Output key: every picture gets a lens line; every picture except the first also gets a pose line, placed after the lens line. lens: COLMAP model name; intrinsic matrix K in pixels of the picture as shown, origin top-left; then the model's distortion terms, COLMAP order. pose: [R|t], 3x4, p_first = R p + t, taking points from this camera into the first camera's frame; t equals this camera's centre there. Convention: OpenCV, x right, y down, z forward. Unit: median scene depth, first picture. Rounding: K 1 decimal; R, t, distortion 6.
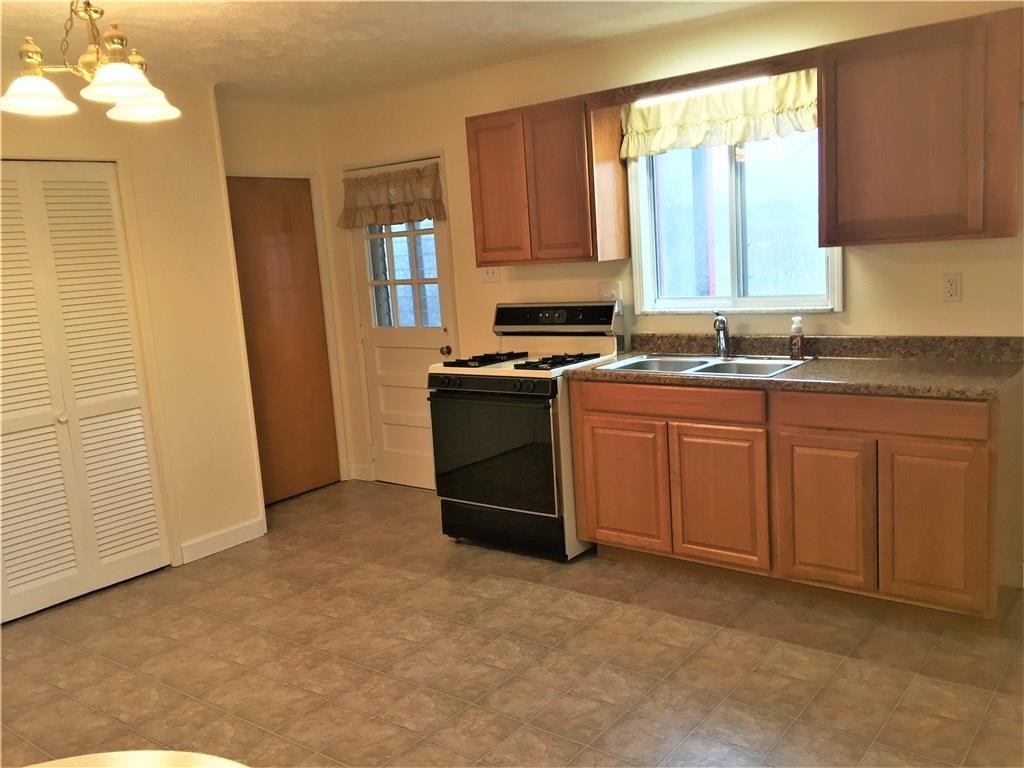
lens RADIAL K [[865.6, 0, 512.3], [0, 865.6, 386.4], [0, 0, 1]] dist [0.046412, -0.010777]
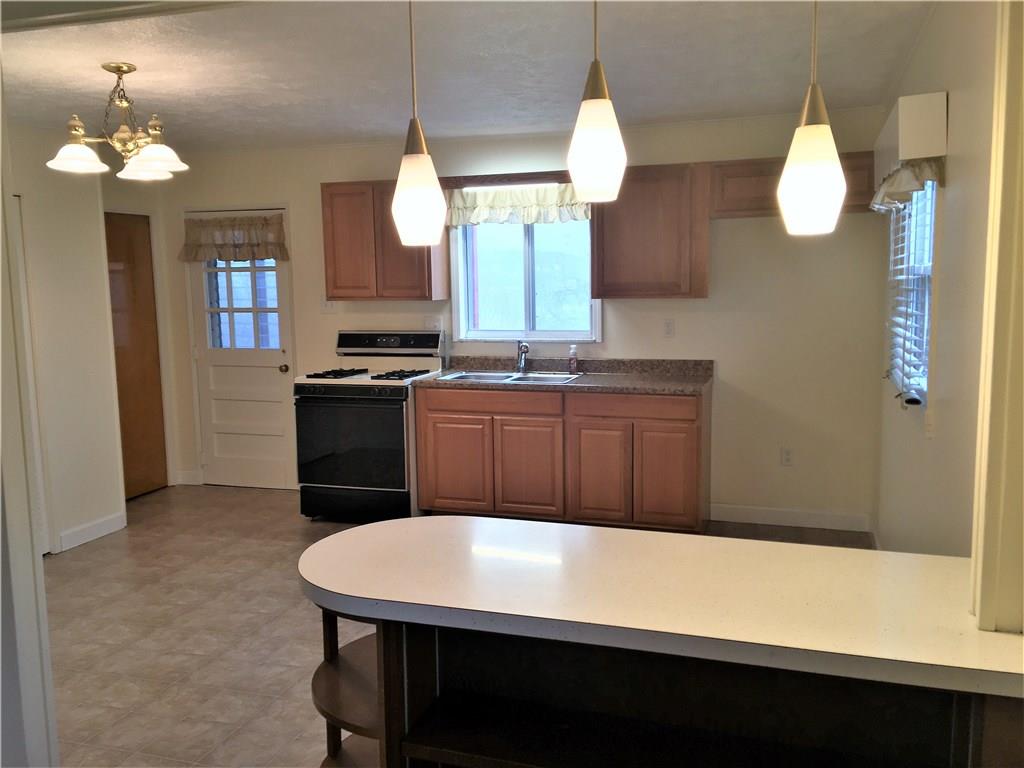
lens RADIAL K [[865.6, 0, 512.4], [0, 865.6, 382.2], [0, 0, 1]] dist [0.046412, -0.010777]
pose [[0.938172, 0.012518, 0.345944, -0.245331], [0.005361, 0.998701, -0.050676, 0.050395], [-0.346129, 0.049397, 0.936886, -0.292039]]
